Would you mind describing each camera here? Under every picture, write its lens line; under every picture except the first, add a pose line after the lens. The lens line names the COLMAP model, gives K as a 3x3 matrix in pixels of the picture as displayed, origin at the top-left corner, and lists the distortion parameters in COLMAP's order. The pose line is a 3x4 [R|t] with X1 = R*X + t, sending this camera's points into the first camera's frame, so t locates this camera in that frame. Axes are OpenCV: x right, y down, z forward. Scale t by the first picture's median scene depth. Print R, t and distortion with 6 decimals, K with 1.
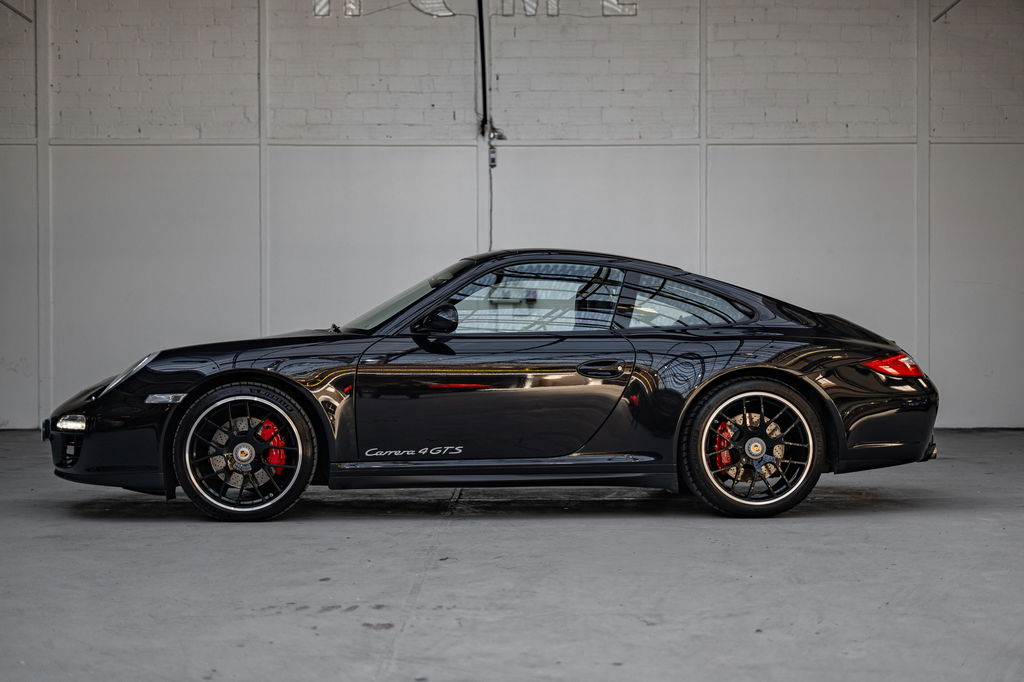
lens RADIAL K [[1545.9, 0, 506.6], [0, 1545.9, 347.1], [0, 0, 1]] dist [-0.035599, 0.000000]
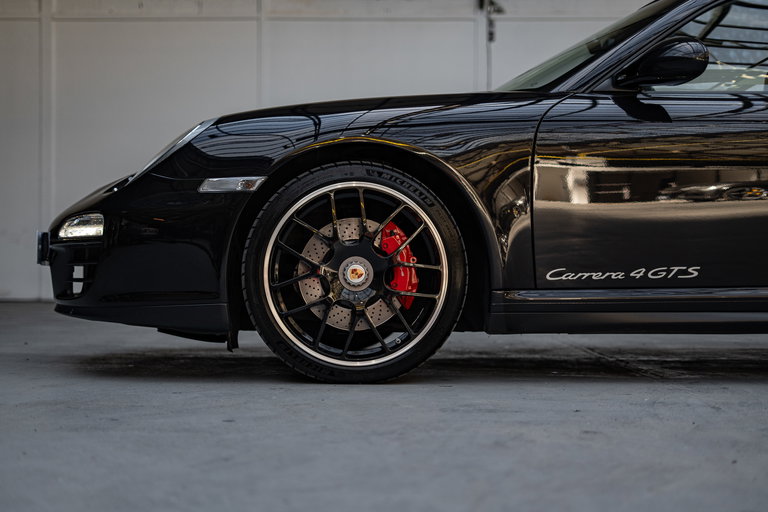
lens RADIAL K [[1159.4, 0, 377.9], [0, 1159.4, 253.3], [0, 0, 1]] dist [-0.035599, 0.000000]
pose [[0.999404, 0.005579, -0.034077, -0.143891], [-0.005407, 0.999972, 0.005139, 0.057532], [0.034105, -0.004952, 0.999406, 0.528595]]
